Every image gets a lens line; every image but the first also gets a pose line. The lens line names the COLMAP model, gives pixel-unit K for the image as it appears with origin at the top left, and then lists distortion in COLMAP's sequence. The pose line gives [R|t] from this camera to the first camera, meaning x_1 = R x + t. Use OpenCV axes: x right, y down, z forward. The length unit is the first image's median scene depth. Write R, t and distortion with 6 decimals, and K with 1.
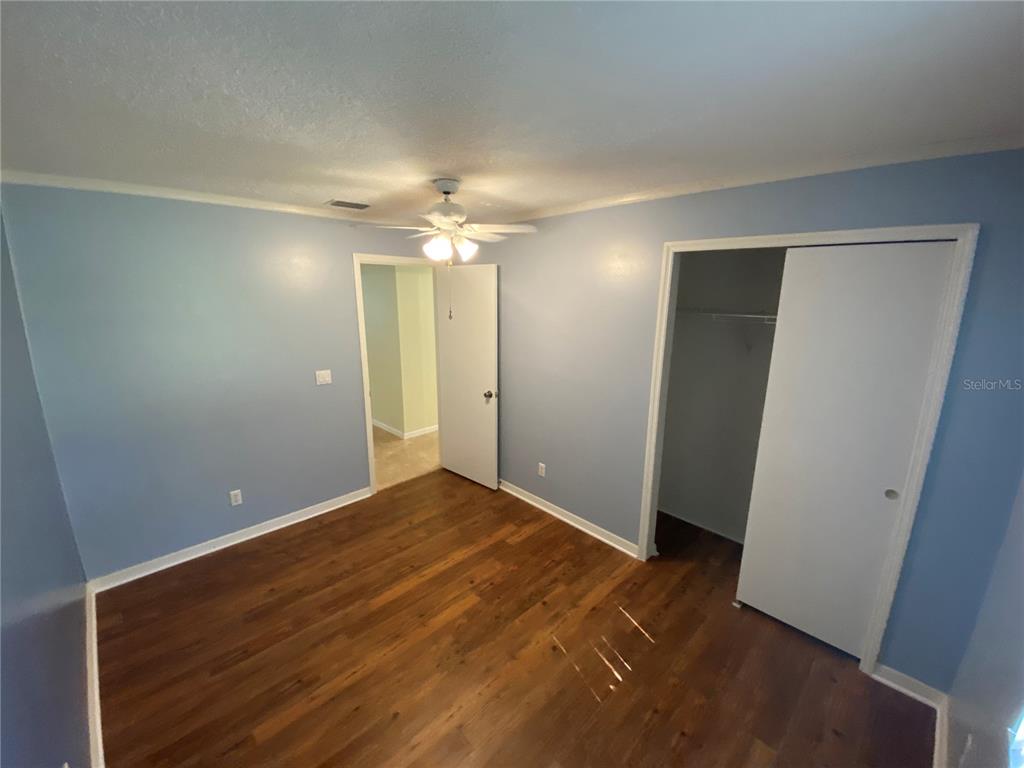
lens RADIAL K [[414.0, 0, 508.4], [0, 414.0, 382.4], [0, 0, 1]] dist [0.046687, -0.039512]
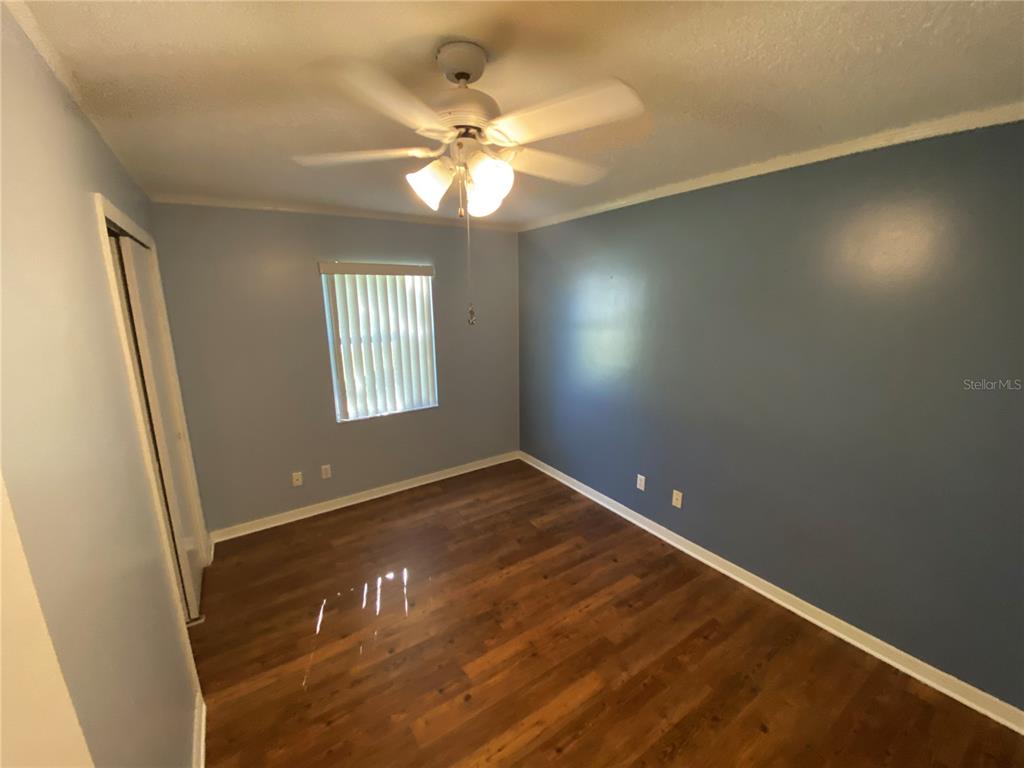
lens RADIAL K [[414.0, 0, 508.4], [0, 414.0, 382.4], [0, 0, 1]] dist [0.046687, -0.039512]
pose [[-0.982832, -0.028810, 0.182242, -0.290746], [0.049563, 0.910205, 0.411181, -0.309435], [-0.177724, 0.413154, -0.893151, 1.521163]]
